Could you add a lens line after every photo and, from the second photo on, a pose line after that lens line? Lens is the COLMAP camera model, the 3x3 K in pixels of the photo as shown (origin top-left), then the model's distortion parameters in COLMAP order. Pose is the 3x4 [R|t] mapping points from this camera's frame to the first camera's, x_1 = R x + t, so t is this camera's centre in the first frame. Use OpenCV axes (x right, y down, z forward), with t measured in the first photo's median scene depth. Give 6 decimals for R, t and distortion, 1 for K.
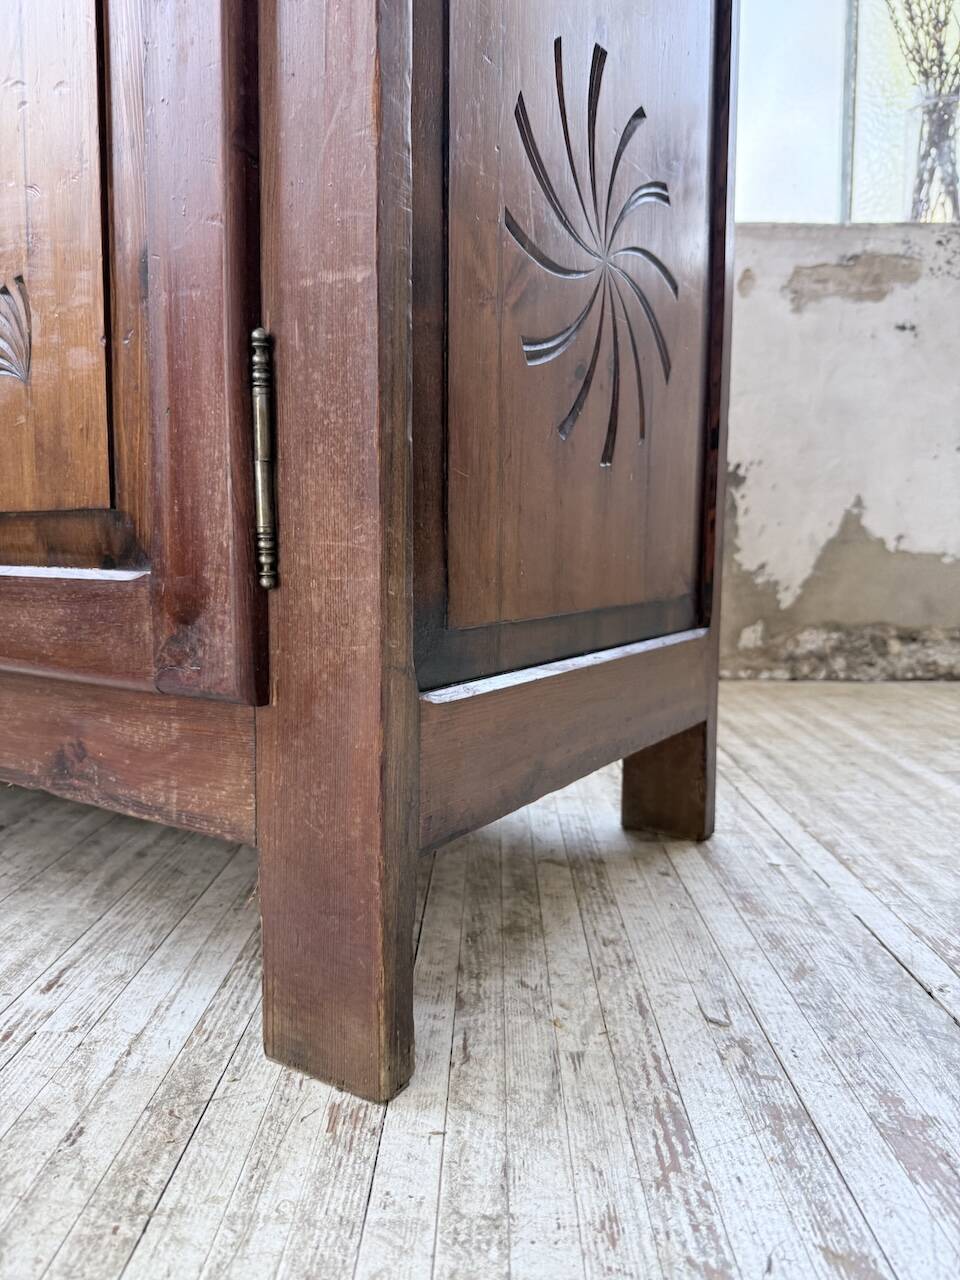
lens RADIAL K [[926.1, 0, 476.9], [0, 926.1, 642.3], [0, 0, 1]] dist [-0.027968, 0.000526]
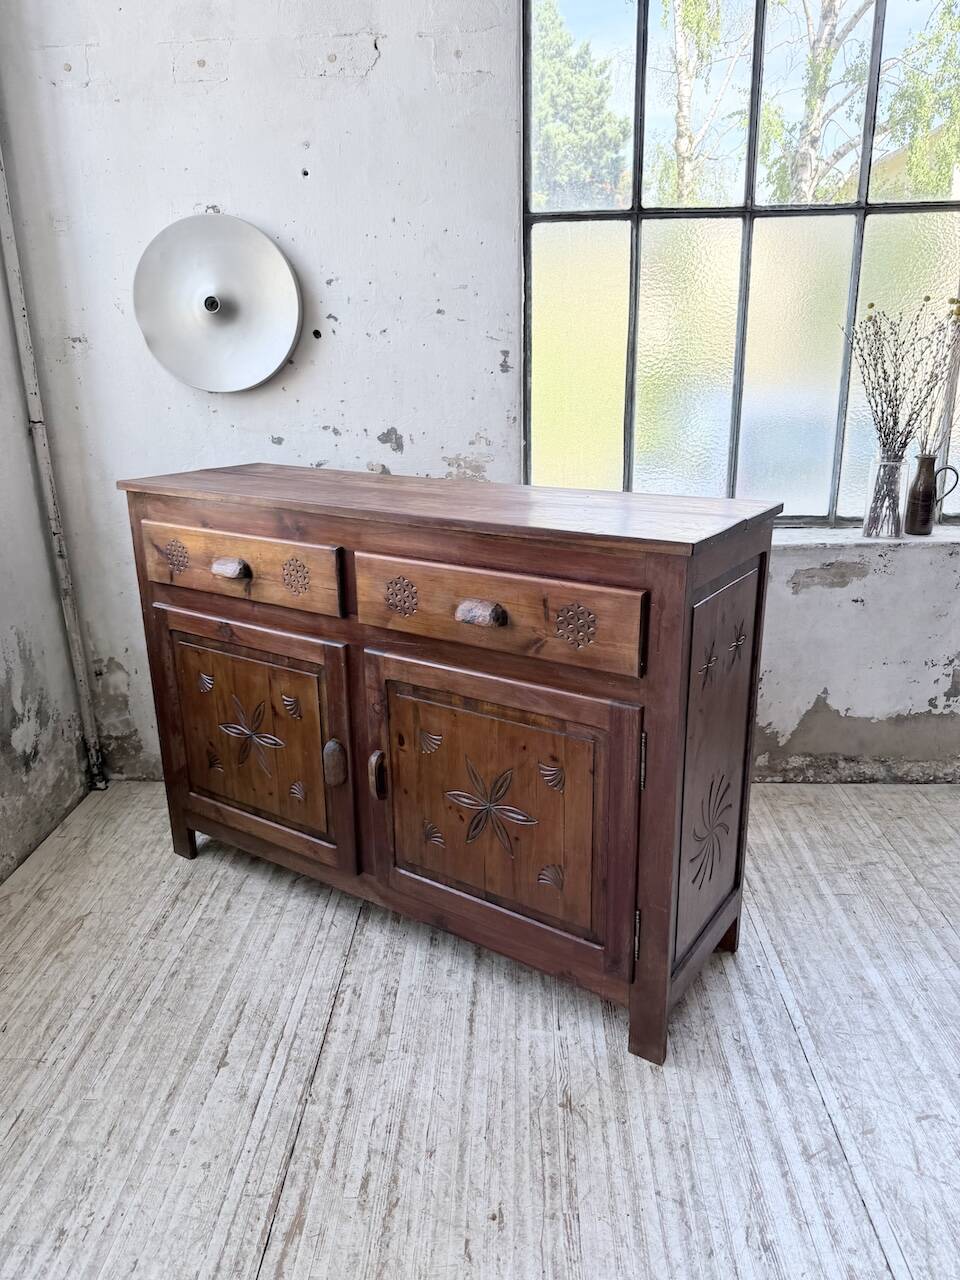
lens RADIAL K [[909.8, 0, 480.1], [0, 909.8, 642.5], [0, 0, 1]] dist [0.003373, -0.010490]
pose [[0.999509, -0.012115, -0.028912, -0.476947], [0.017559, 0.980409, 0.196187, -1.378550], [0.025969, -0.196598, 0.980140, -1.698657]]
